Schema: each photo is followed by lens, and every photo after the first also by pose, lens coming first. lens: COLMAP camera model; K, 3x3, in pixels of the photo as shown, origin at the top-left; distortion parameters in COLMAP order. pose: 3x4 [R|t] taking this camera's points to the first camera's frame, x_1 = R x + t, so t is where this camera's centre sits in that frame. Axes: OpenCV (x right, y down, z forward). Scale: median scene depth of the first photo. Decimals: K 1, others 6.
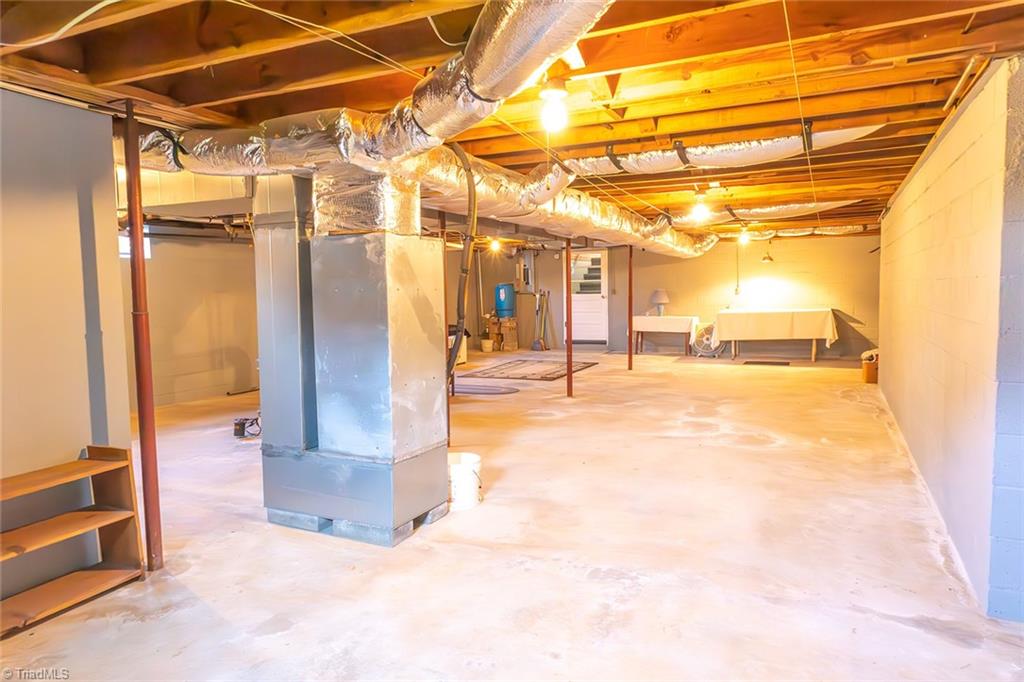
lens RADIAL K [[665.2, 0, 512.0], [0, 665.2, 341.0], [0, 0, 1]] dist [0.000519, 0.003595]
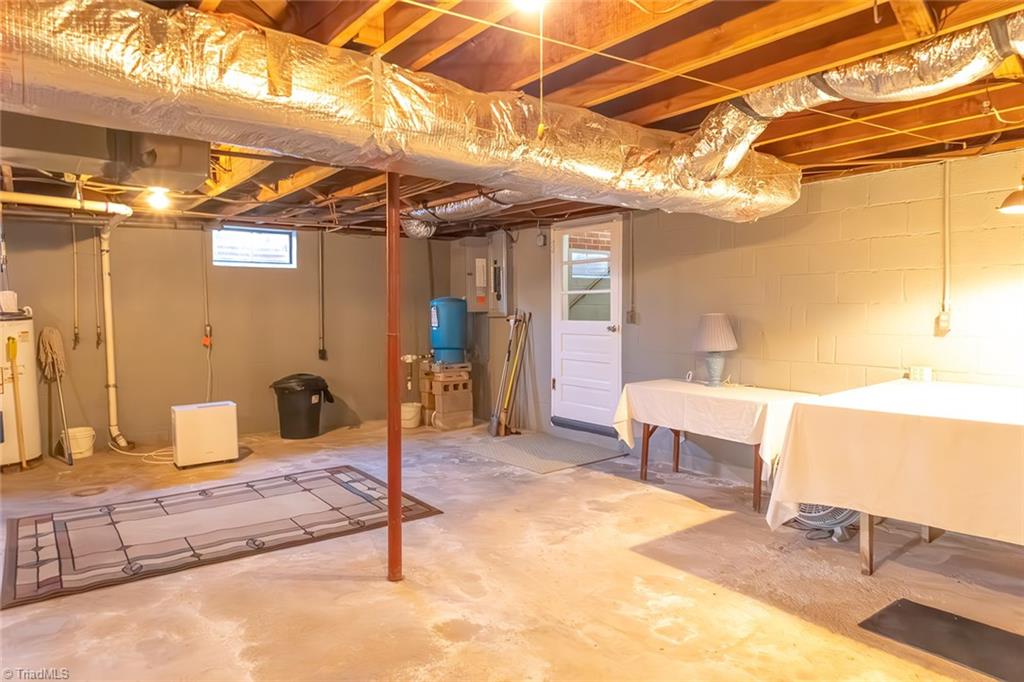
lens RADIAL K [[665.2, 0, 512.0], [0, 665.2, 341.0], [0, 0, 1]] dist [0.000519, 0.003595]
pose [[0.883835, 0.034894, -0.466496, 0.289411], [-0.045582, 0.998893, -0.011642, -0.051546], [0.465573, 0.031553, 0.884447, 0.602597]]
